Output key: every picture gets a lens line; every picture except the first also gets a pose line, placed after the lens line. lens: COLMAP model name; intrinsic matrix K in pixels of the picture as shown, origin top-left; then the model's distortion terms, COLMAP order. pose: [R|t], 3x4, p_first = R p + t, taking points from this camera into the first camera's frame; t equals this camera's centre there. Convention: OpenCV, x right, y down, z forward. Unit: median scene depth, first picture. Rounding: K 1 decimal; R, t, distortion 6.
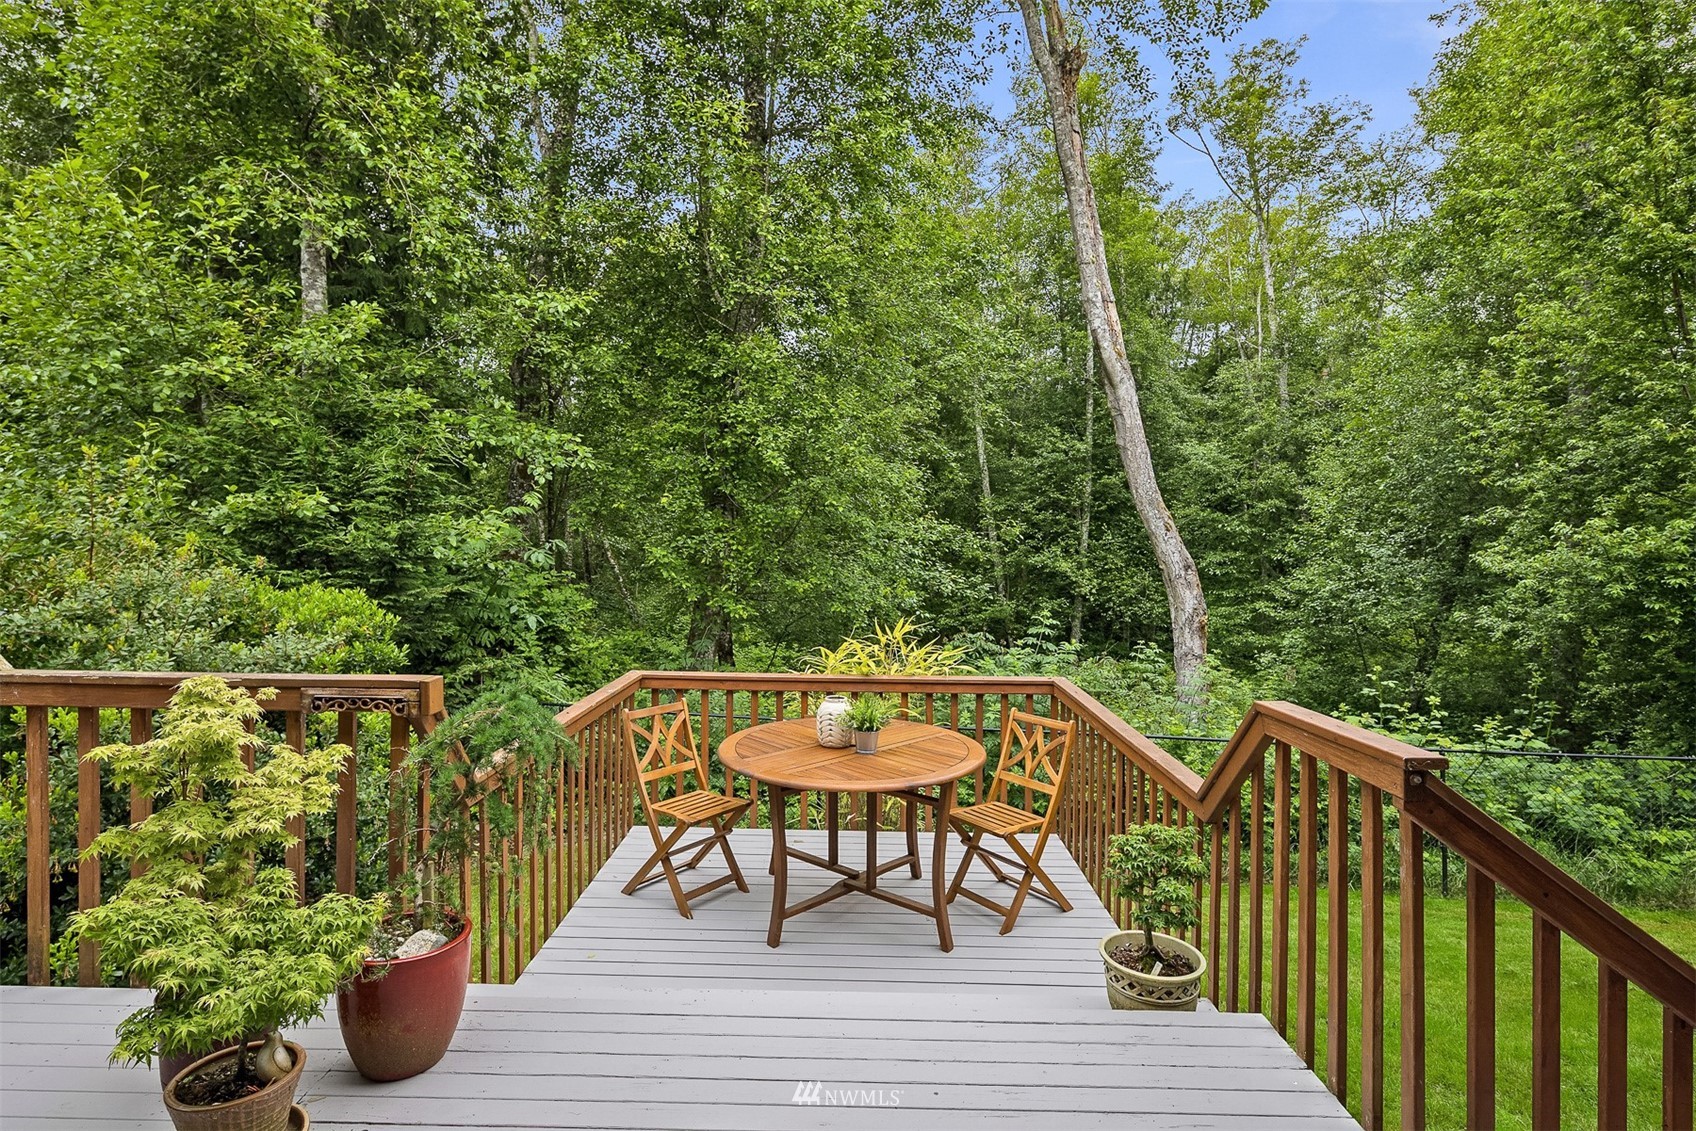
lens RADIAL K [[833.9, 0, 854.9], [0, 833.9, 547.0], [0, 0, 1]] dist [0.002072, -0.001108]
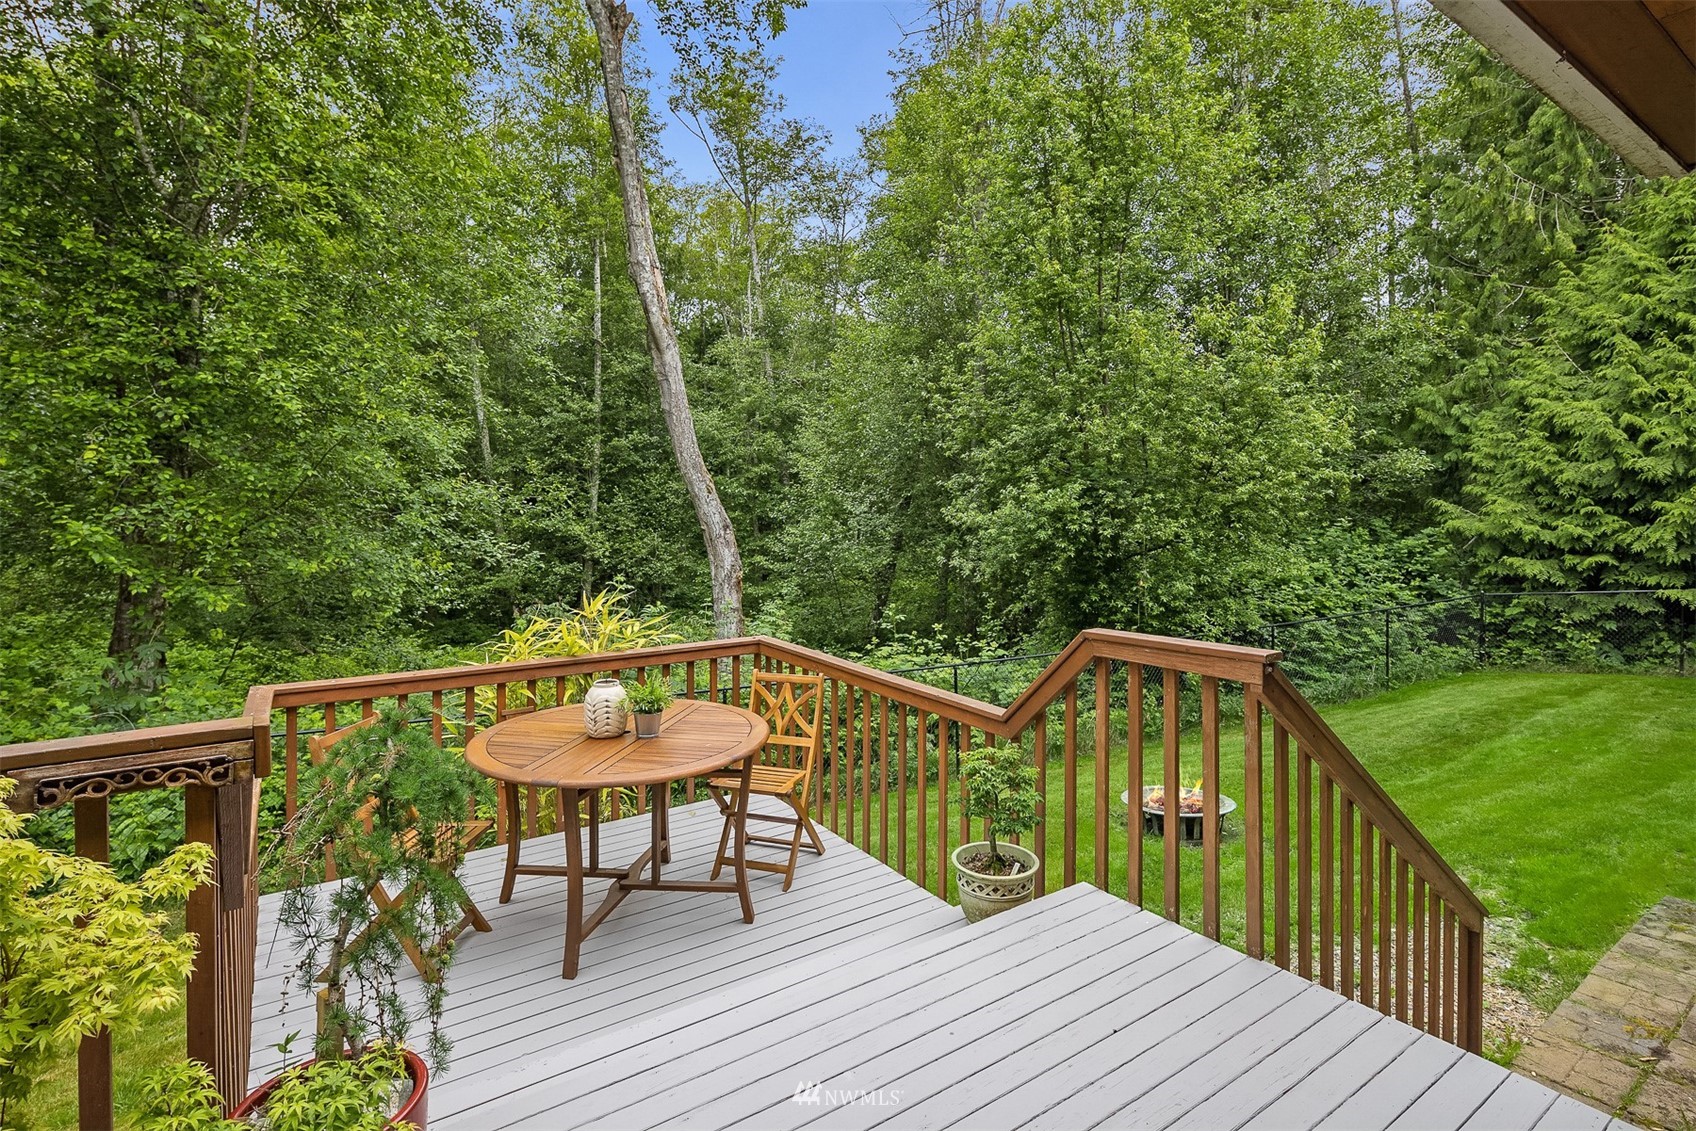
lens RADIAL K [[837.1, 0, 841.2], [0, 837.1, 514.9], [0, 0, 1]] dist [-0.001331, -0.000992]
pose [[0.815975, -0.019338, 0.577763, -0.114056], [0.015518, 0.999813, 0.011548, -0.001546], [-0.577879, -0.000457, 0.816123, 0.042173]]
